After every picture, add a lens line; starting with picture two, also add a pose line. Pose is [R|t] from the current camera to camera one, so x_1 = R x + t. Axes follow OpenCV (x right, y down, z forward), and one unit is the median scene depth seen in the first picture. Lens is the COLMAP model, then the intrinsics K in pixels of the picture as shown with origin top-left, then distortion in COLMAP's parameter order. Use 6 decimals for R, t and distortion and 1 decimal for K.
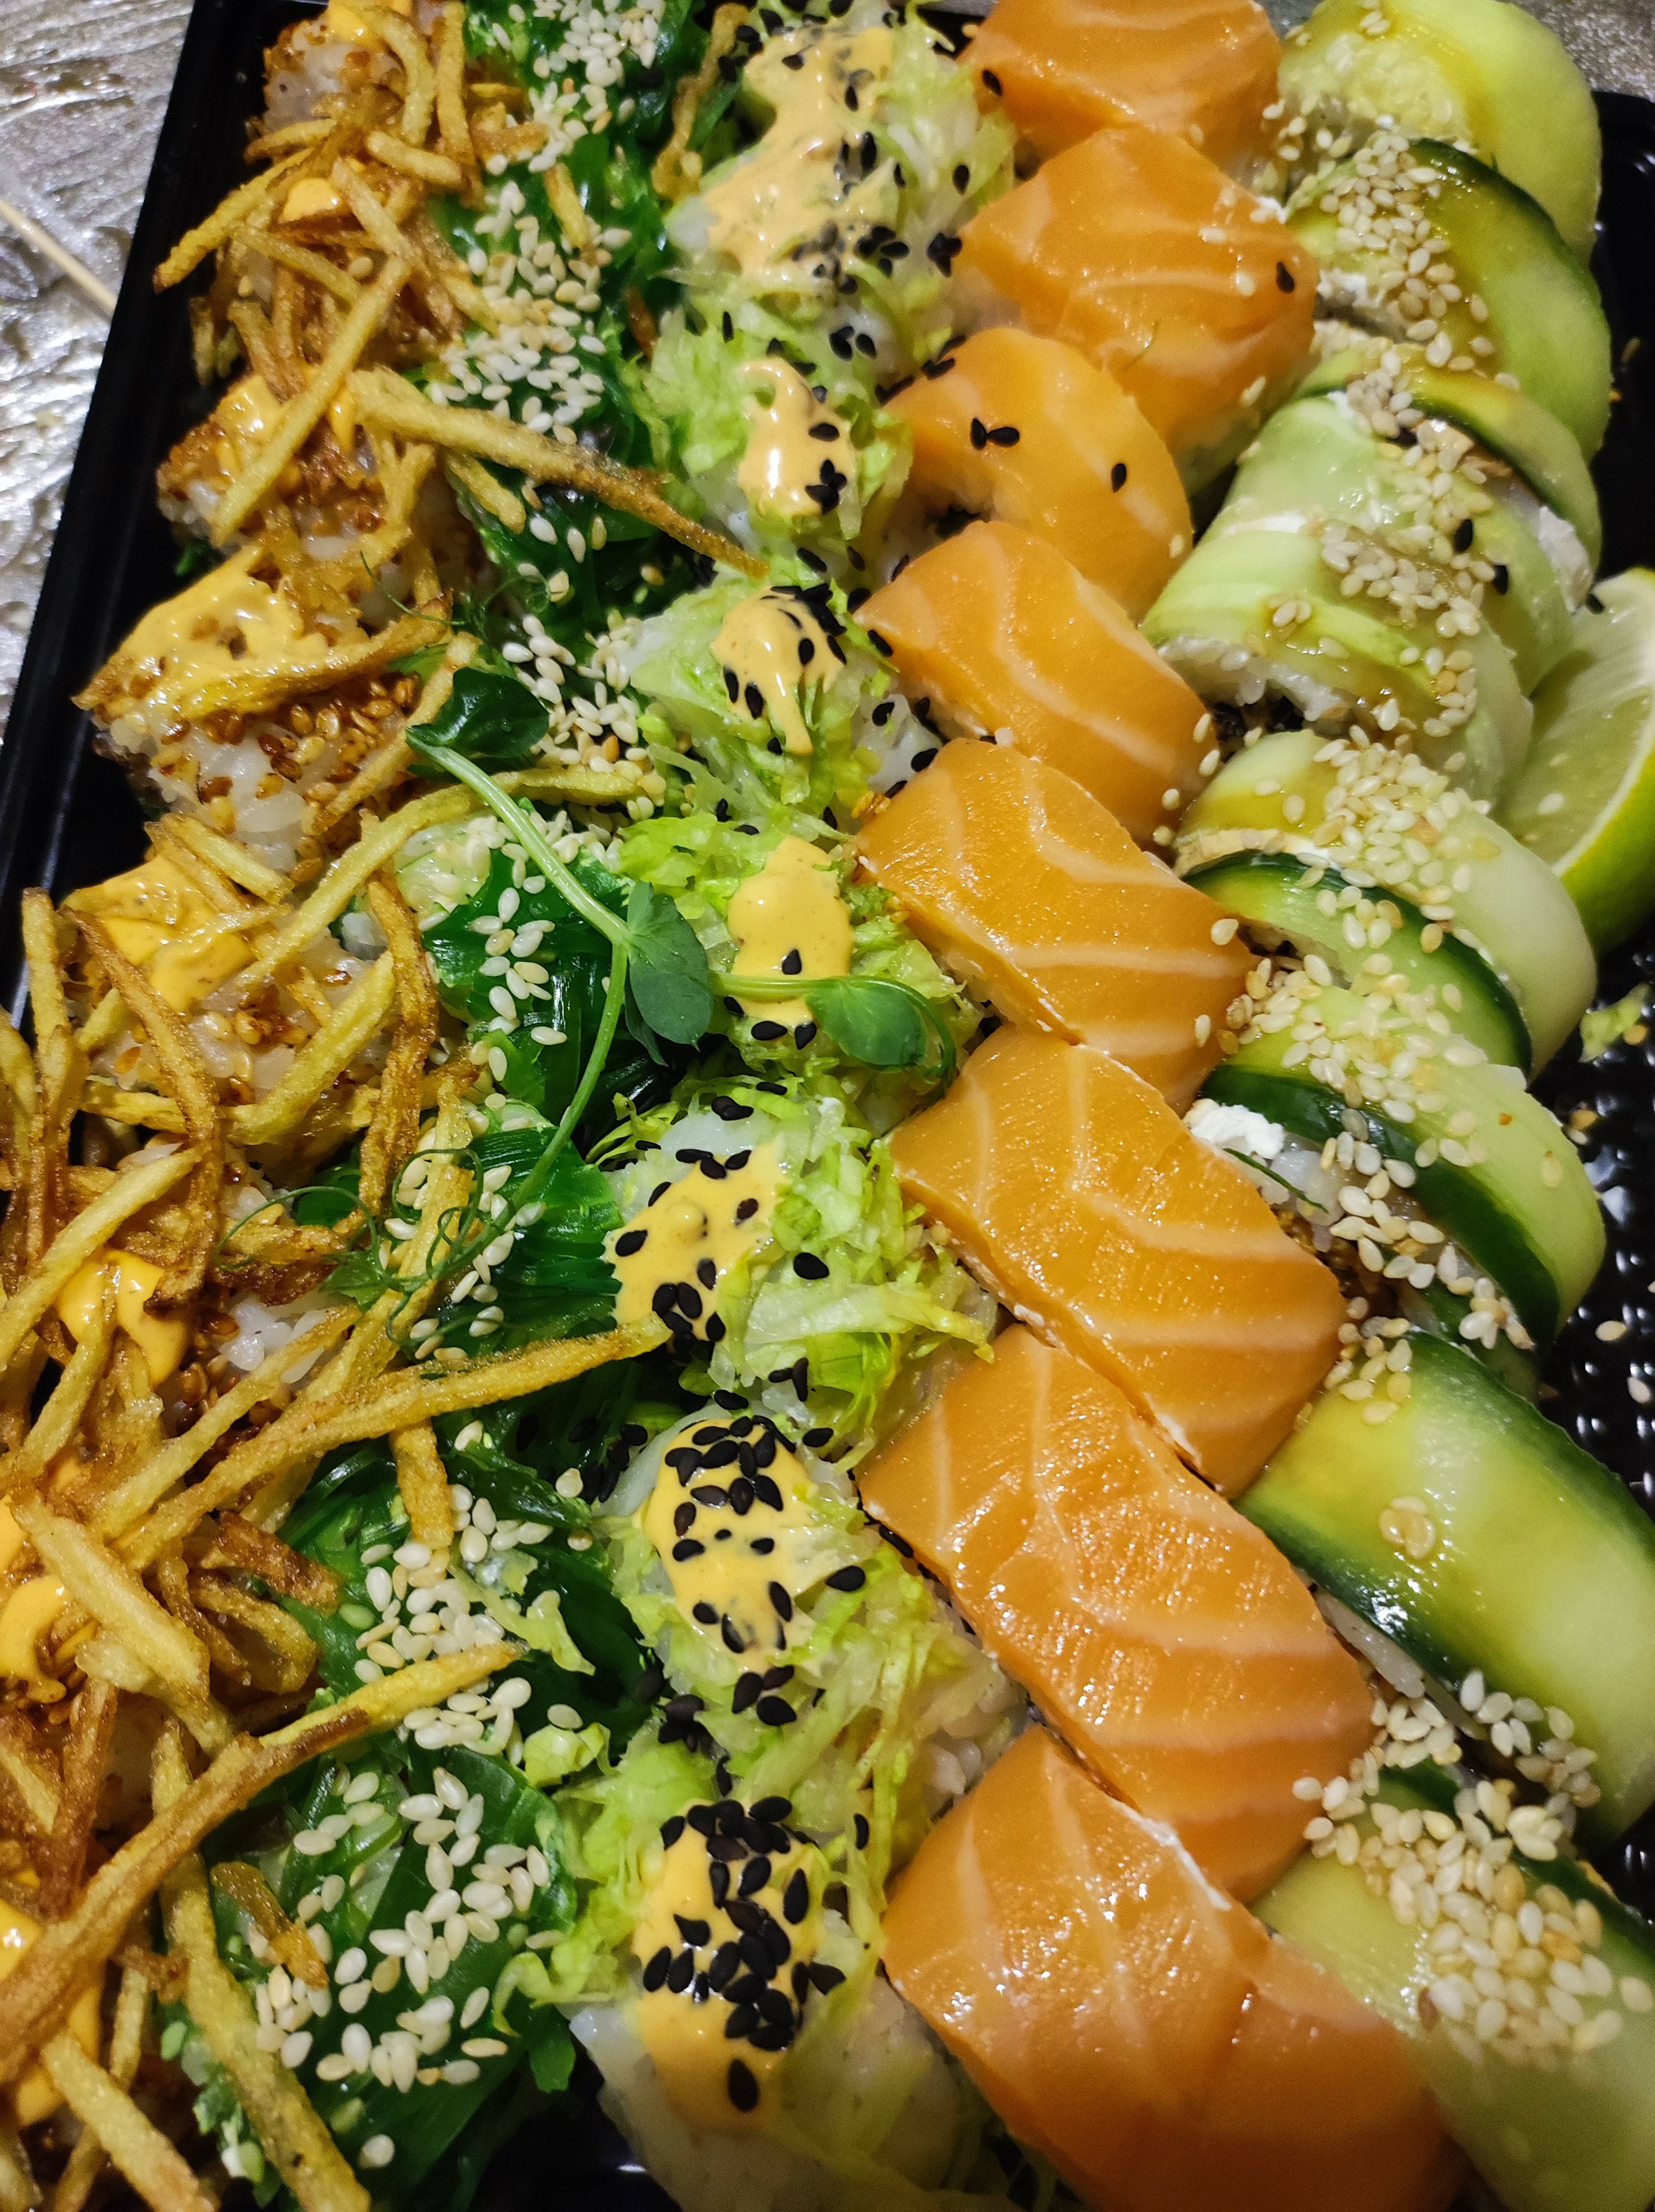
lens RADIAL K [[1701.2, 0, 827.5], [0, 1701.2, 1106.0], [0, 0, 1]] dist [0.032795, -0.097714]
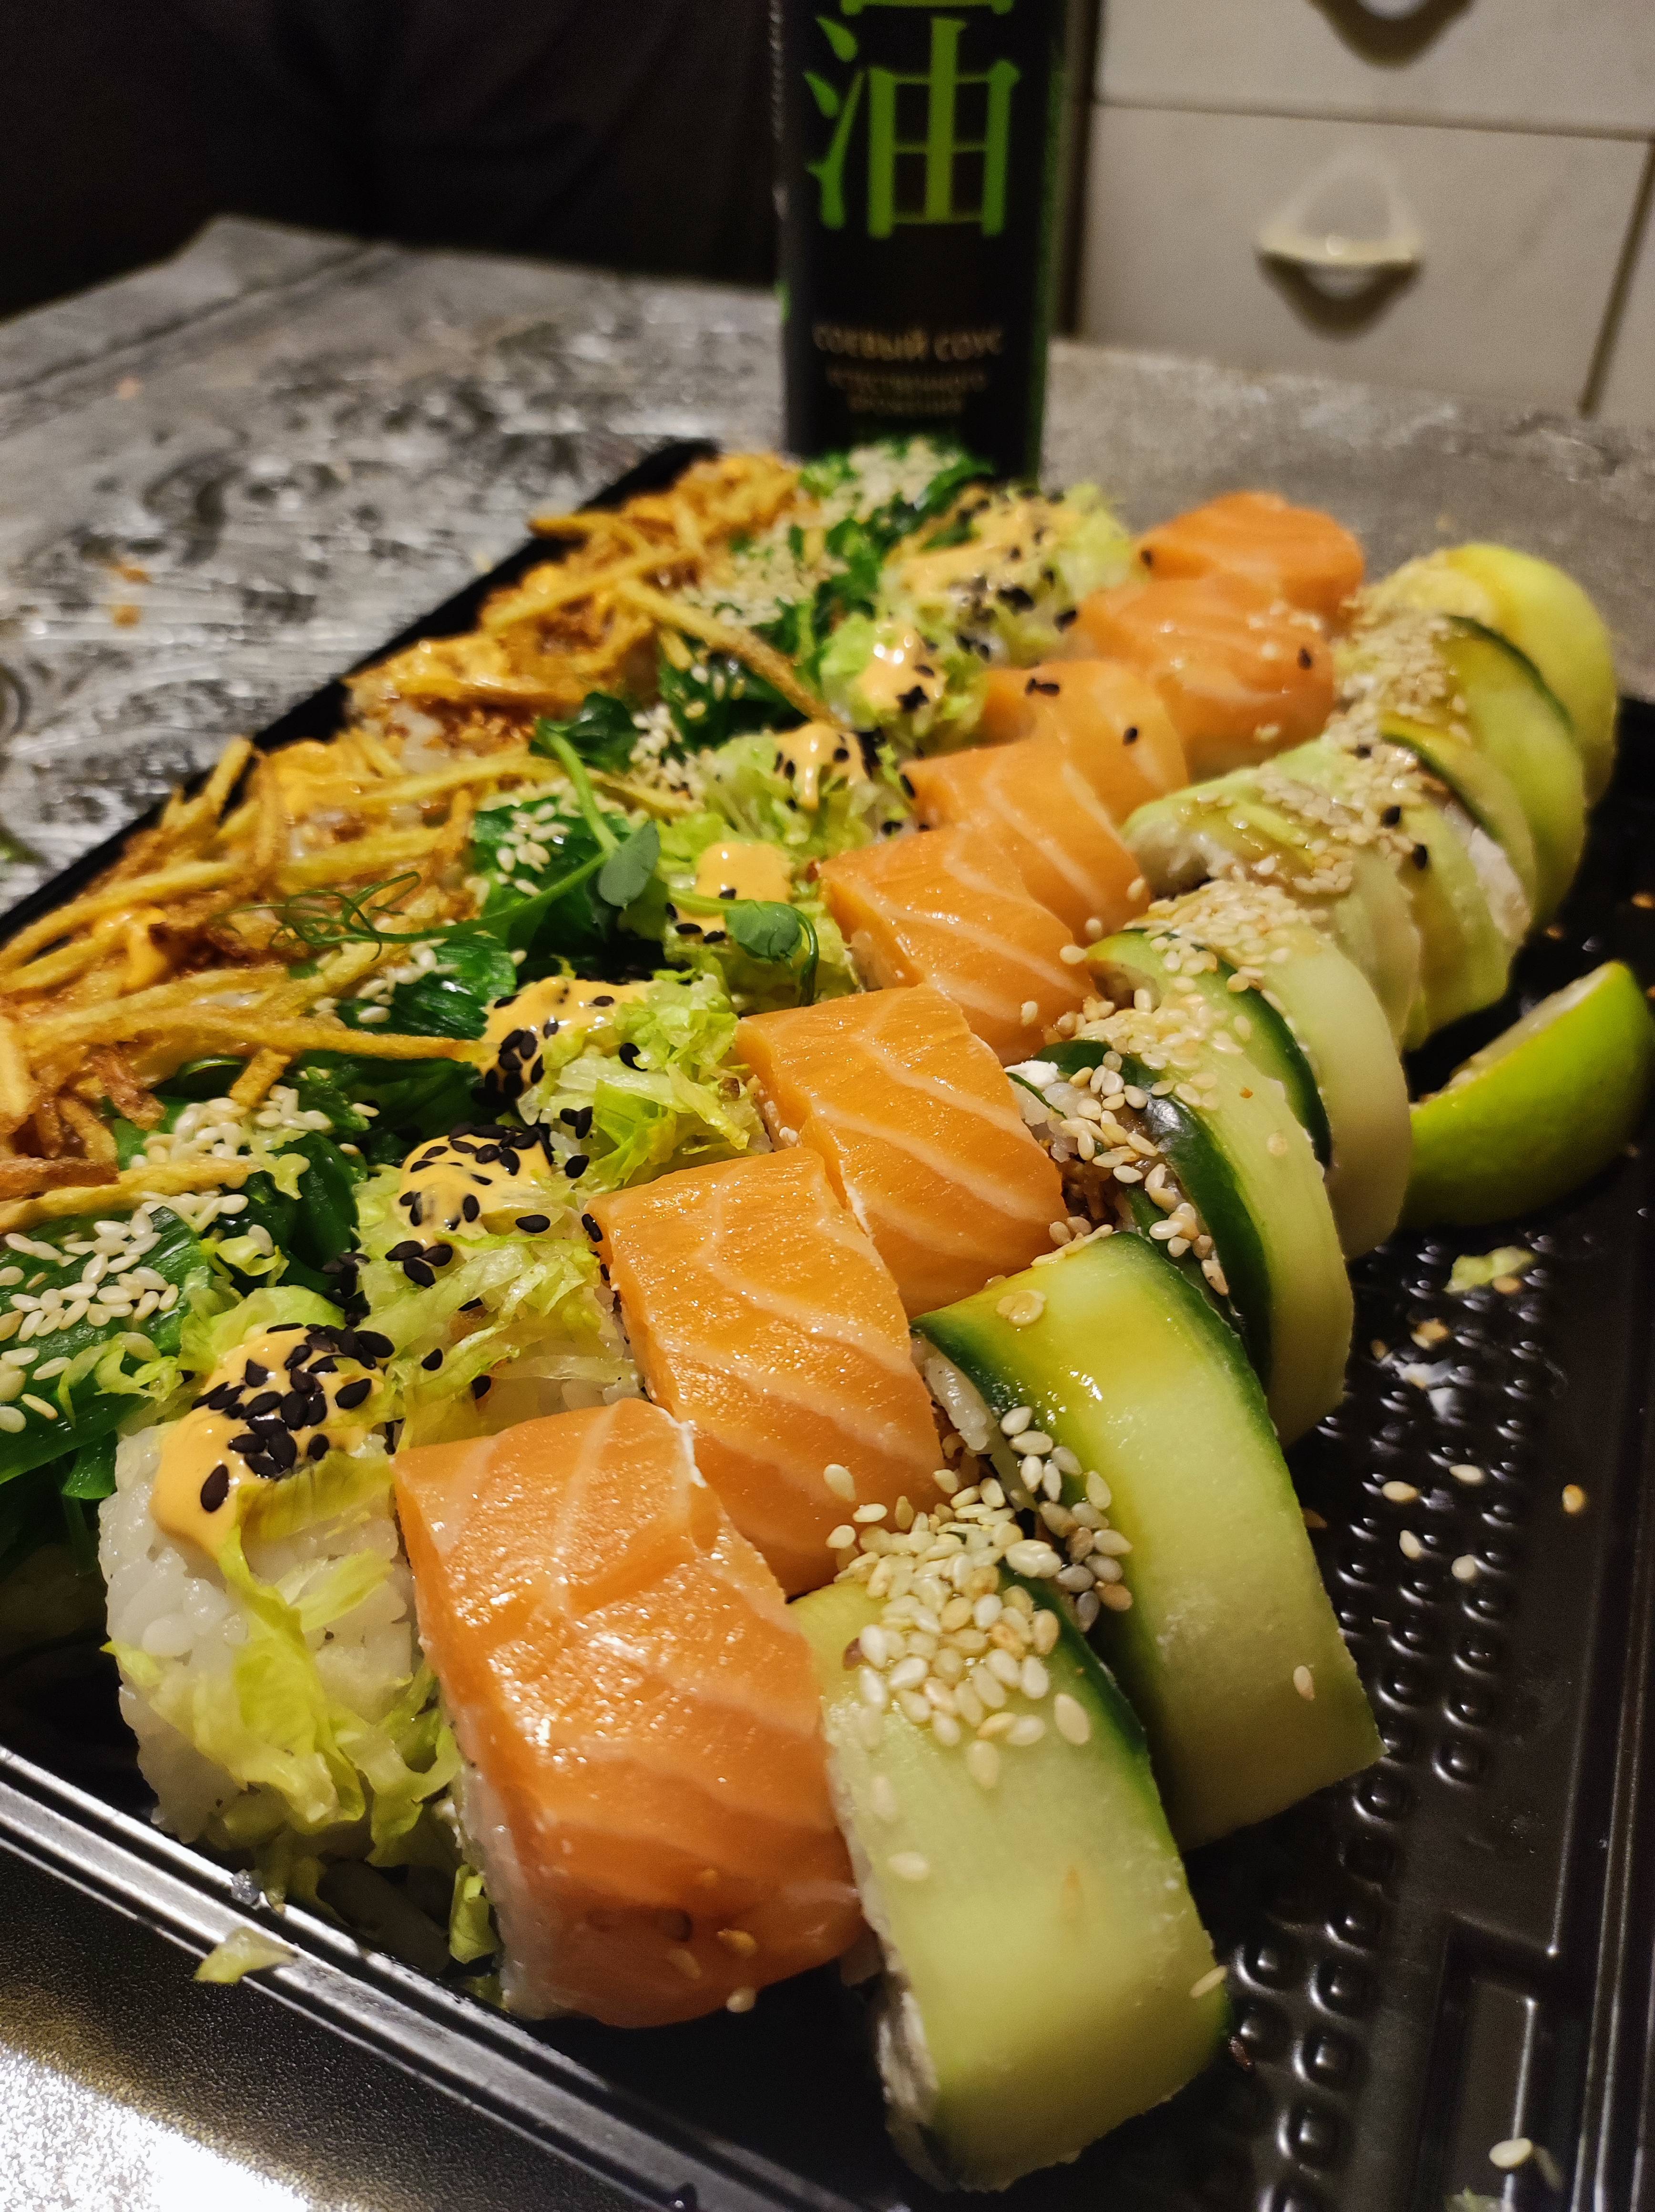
lens RADIAL K [[1776.1, 0, 827.5], [0, 1776.1, 1106.0], [0, 0, 1]] dist [-0.000046, 0.006827]
pose [[0.929238, 0.243972, -0.277479, 0.444034], [-0.350345, 0.820361, -0.451958, 0.602667], [0.117368, 0.517190, 0.847785, -0.009400]]
